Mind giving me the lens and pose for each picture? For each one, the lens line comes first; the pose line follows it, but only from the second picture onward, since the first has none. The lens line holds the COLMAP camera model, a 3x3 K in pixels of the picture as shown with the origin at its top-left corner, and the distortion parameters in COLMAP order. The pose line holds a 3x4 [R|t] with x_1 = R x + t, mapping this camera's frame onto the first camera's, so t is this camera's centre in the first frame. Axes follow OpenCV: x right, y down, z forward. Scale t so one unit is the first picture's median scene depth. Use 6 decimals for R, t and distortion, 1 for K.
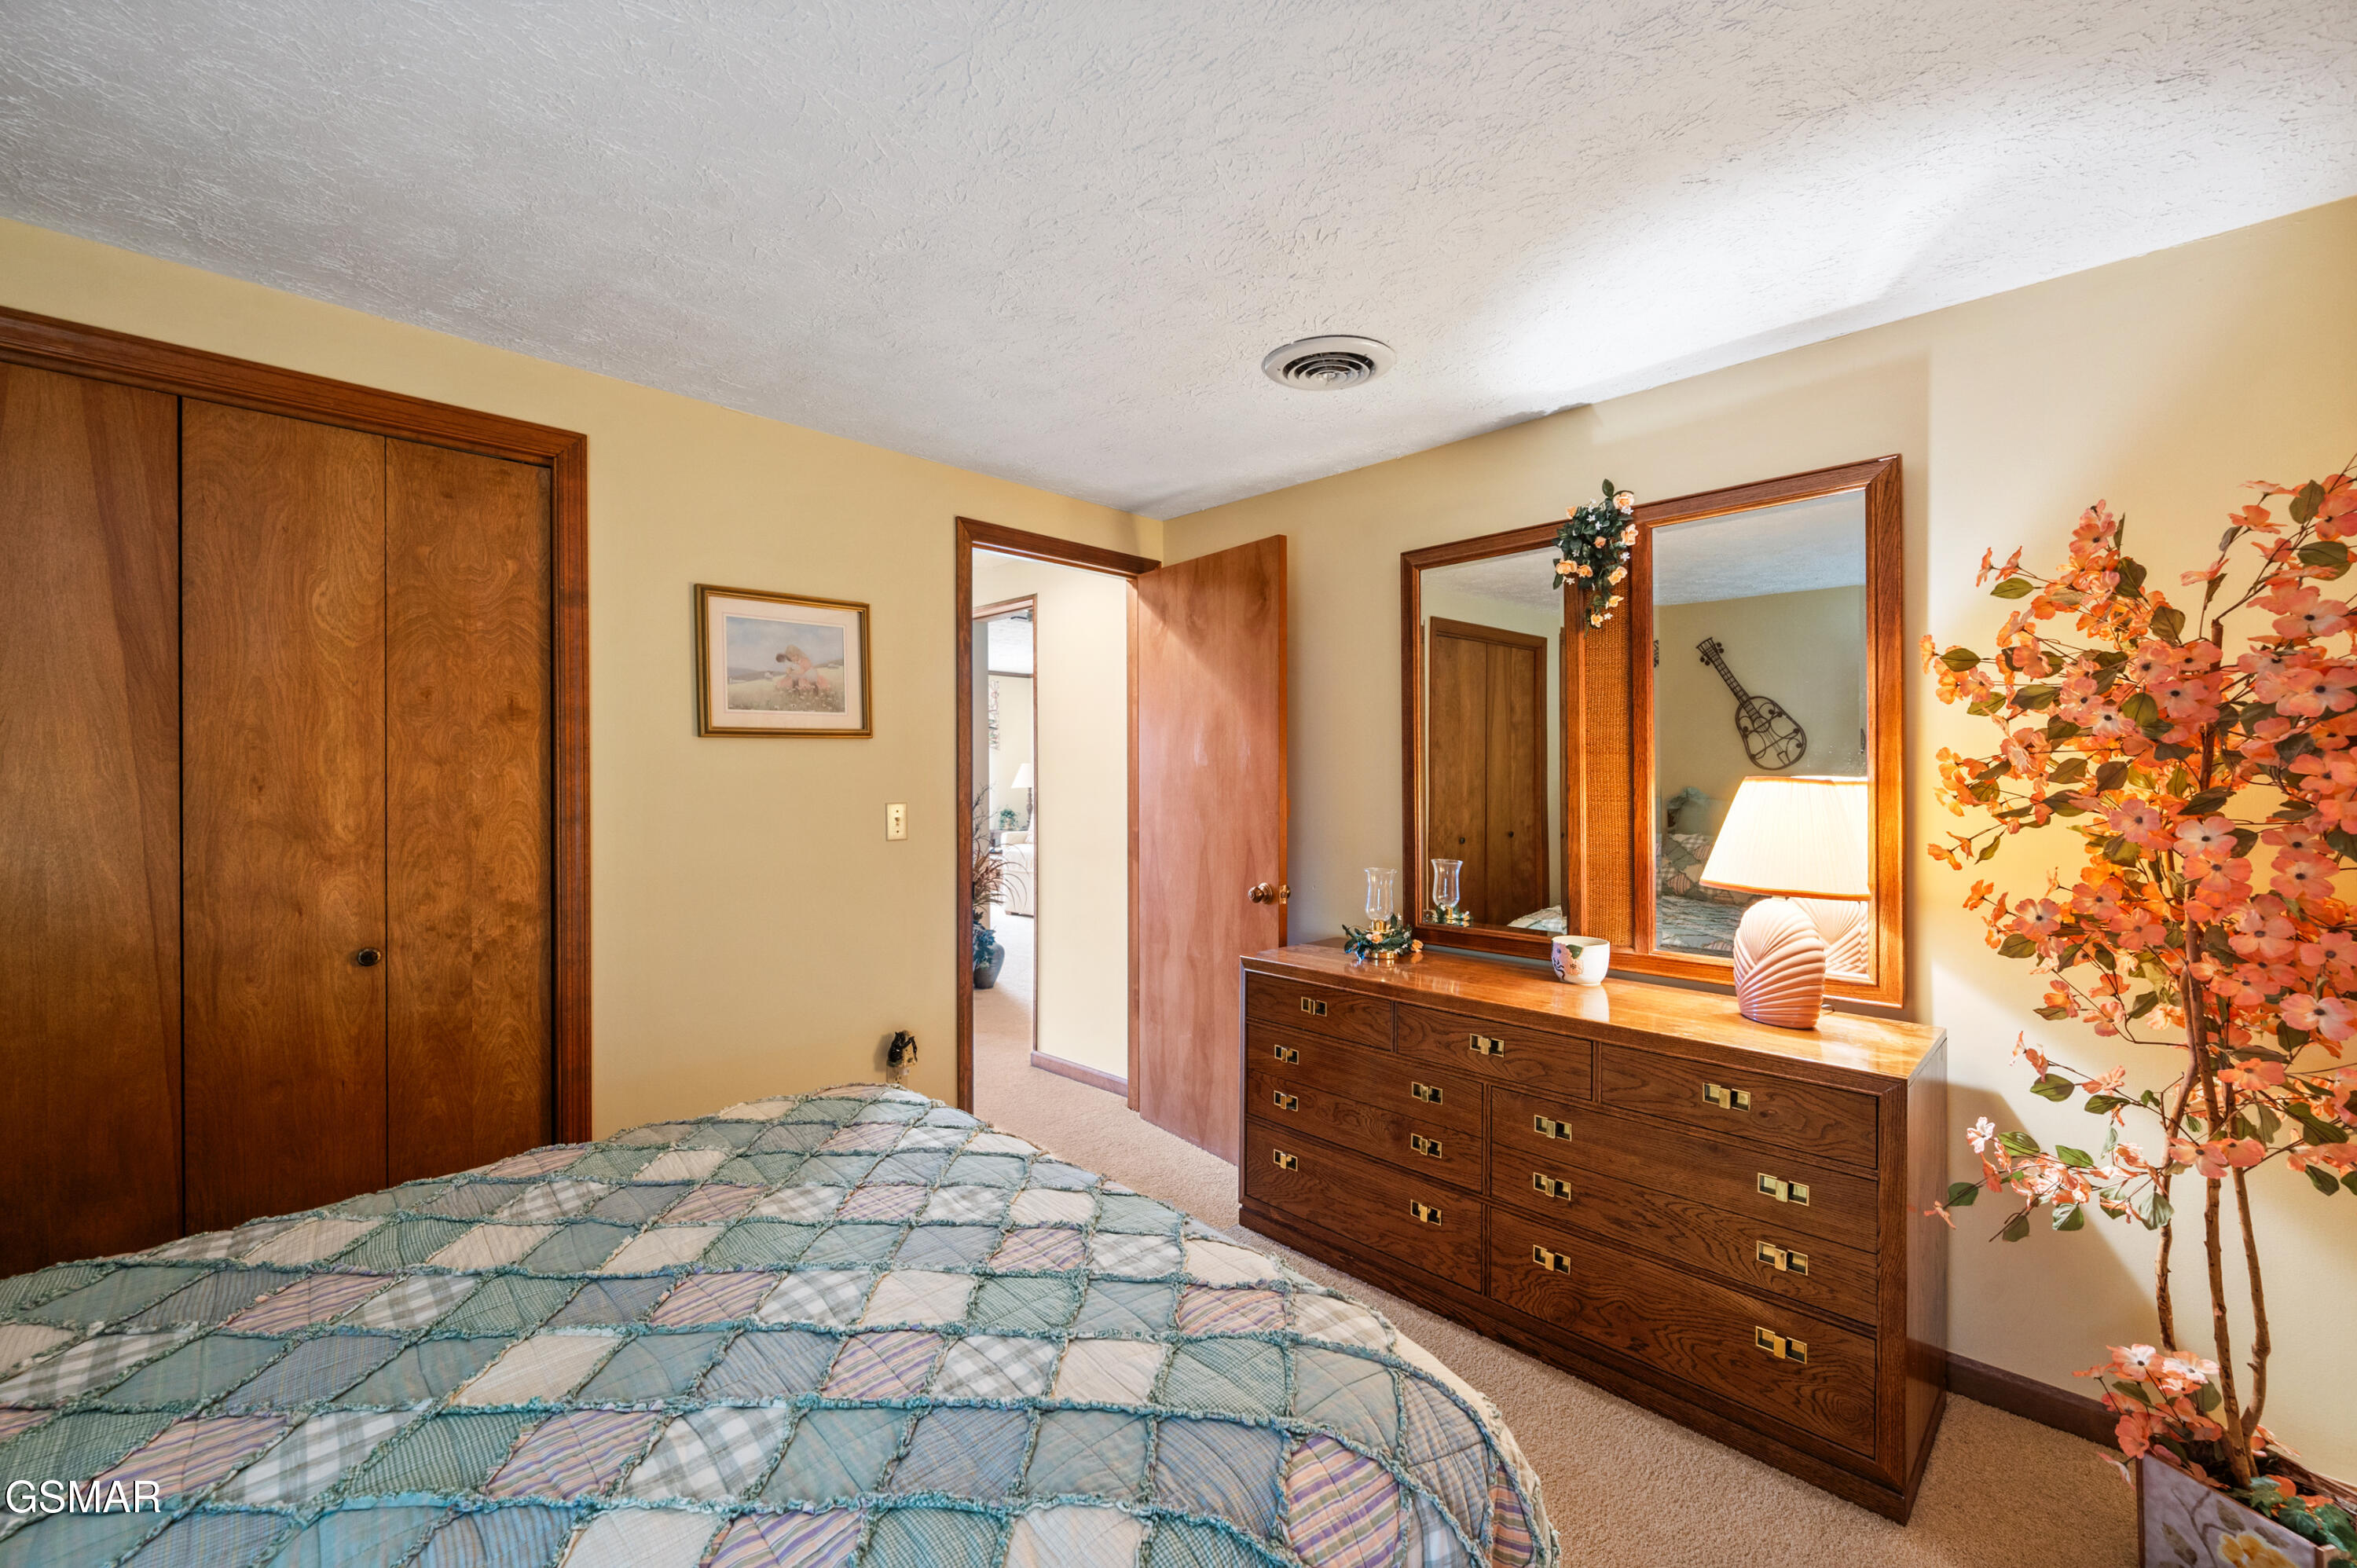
lens RADIAL K [[953.5, 0, 1162.5], [0, 953.5, 779.2], [0, 0, 1]] dist [0.001797, 0.000103]
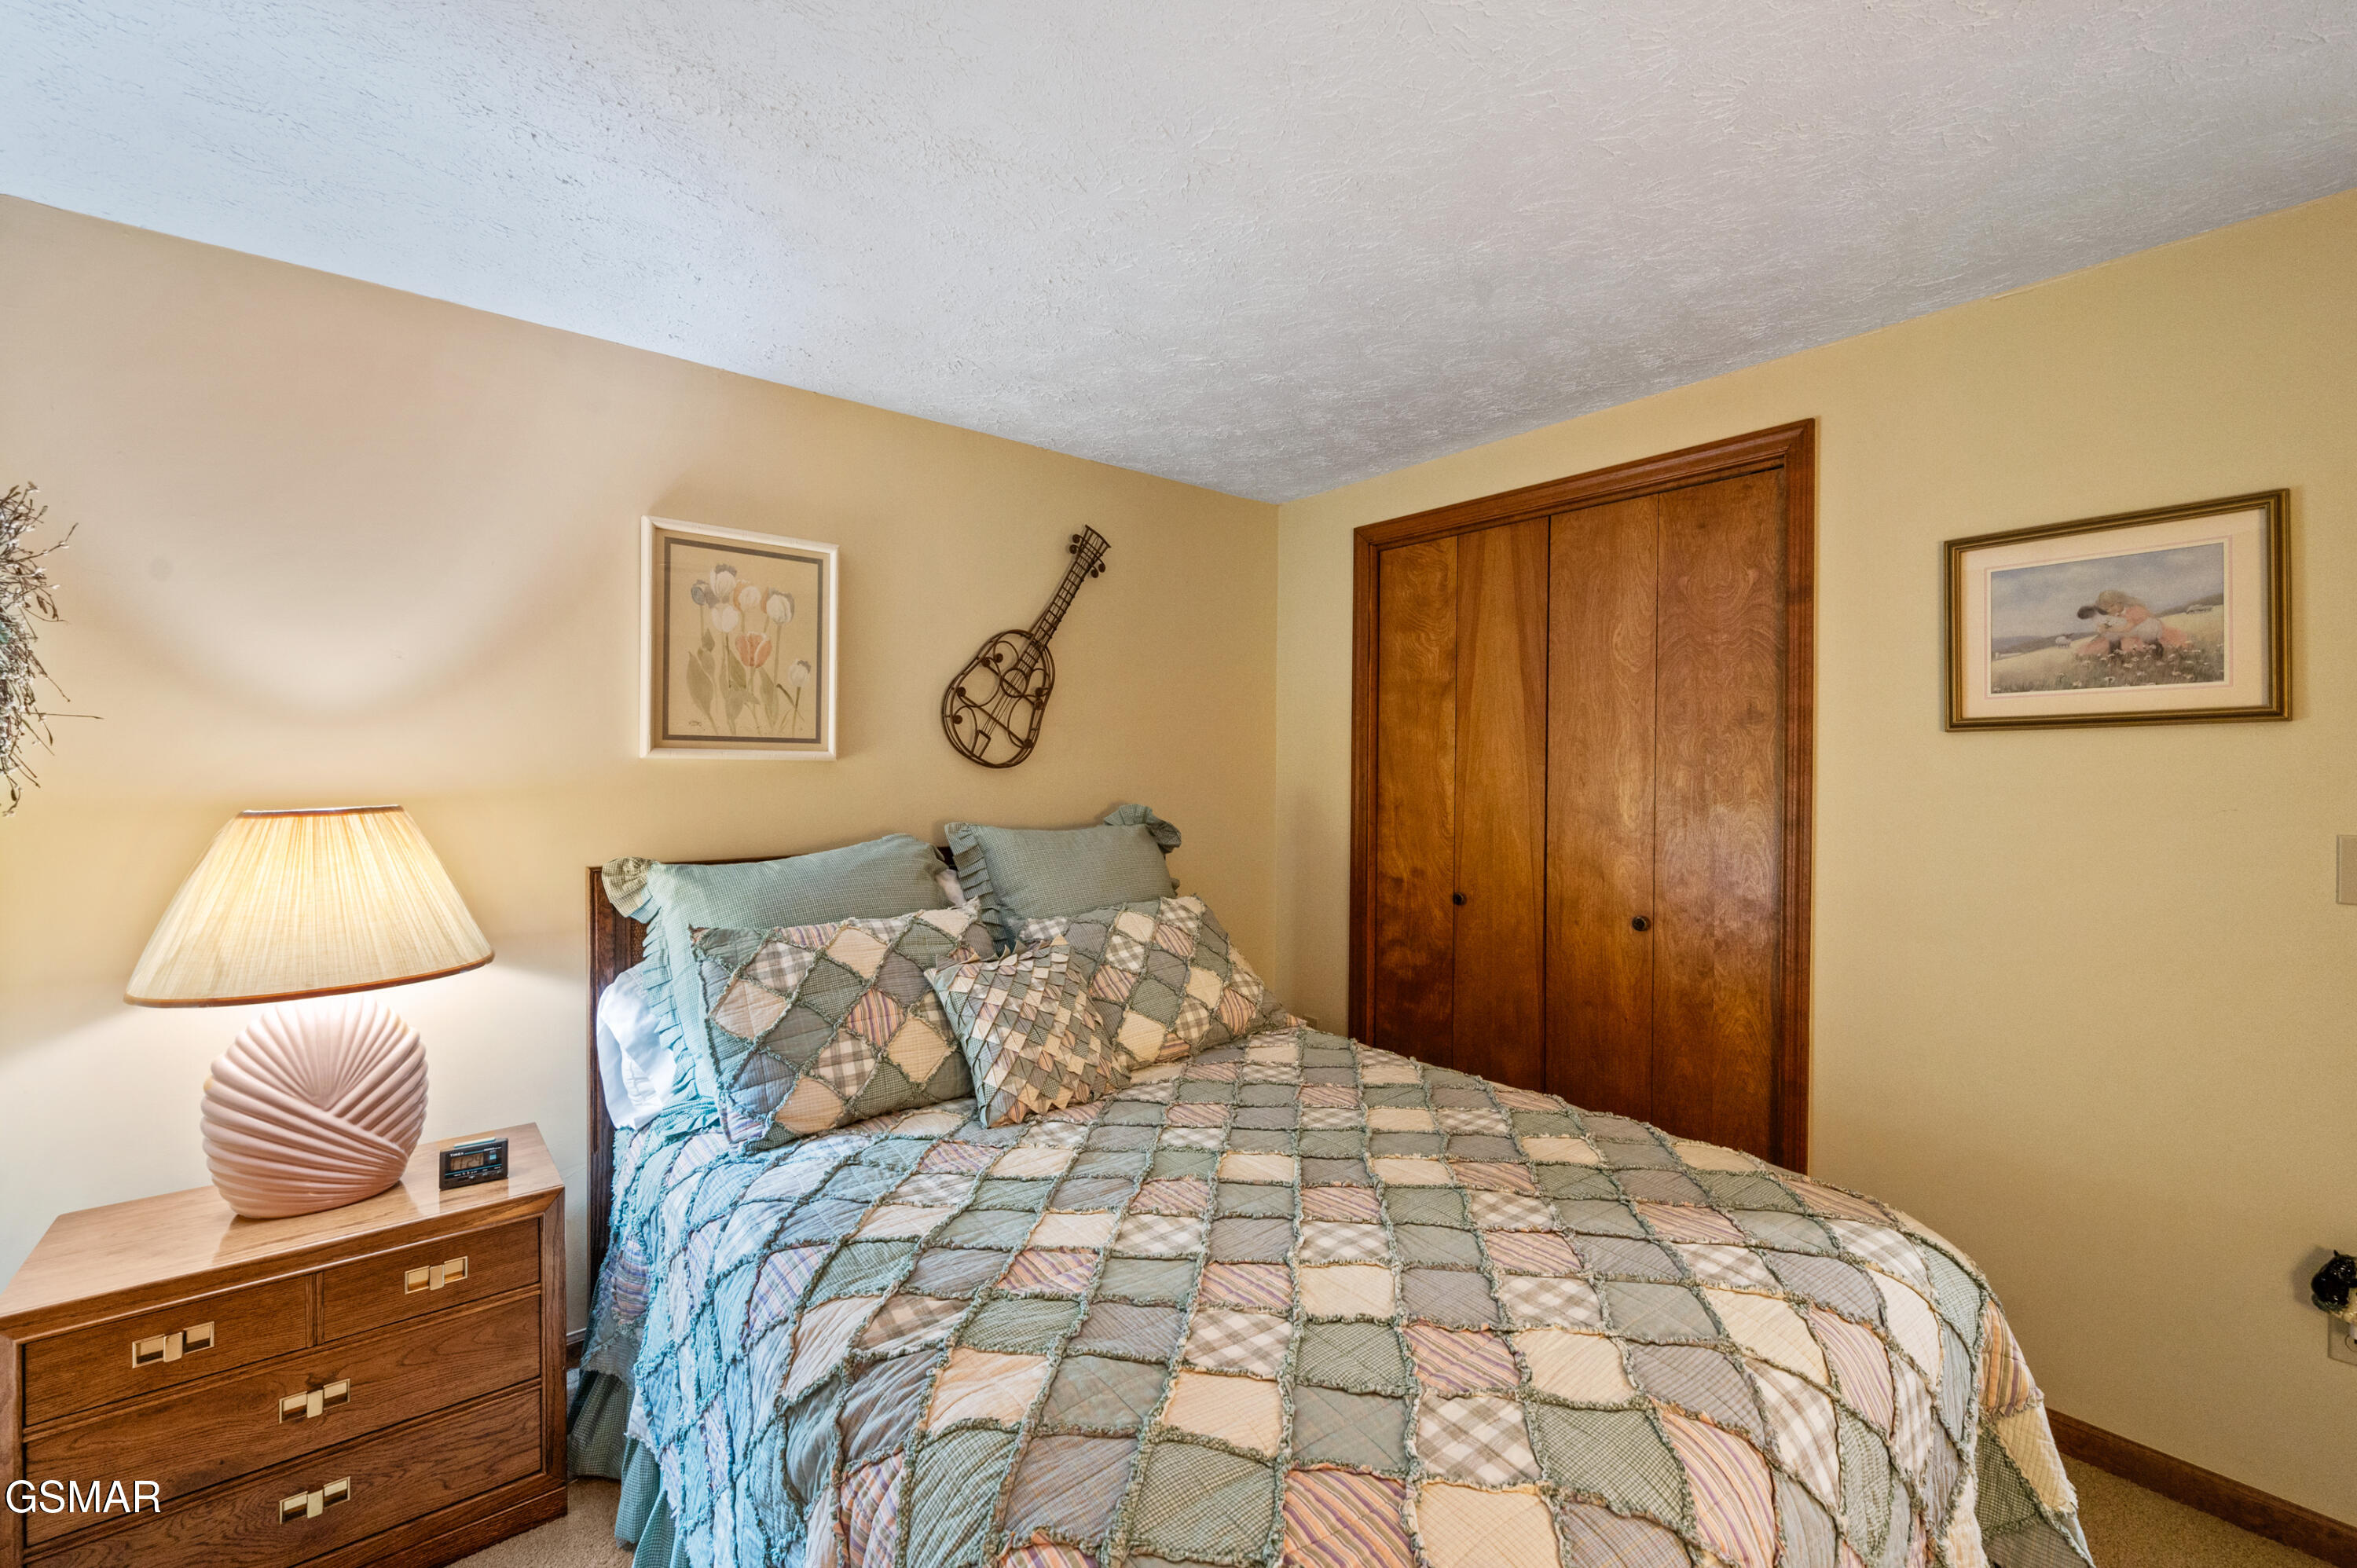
lens RADIAL K [[953.5, 0, 1172.9], [0, 953.5, 777.3], [0, 0, 1]] dist [0.001797, 0.000103]
pose [[-0.088984, 0.012684, -0.995952, 0.442660], [-0.011354, 0.999841, 0.013748, -0.011885], [0.995968, 0.012531, -0.088826, 0.508602]]
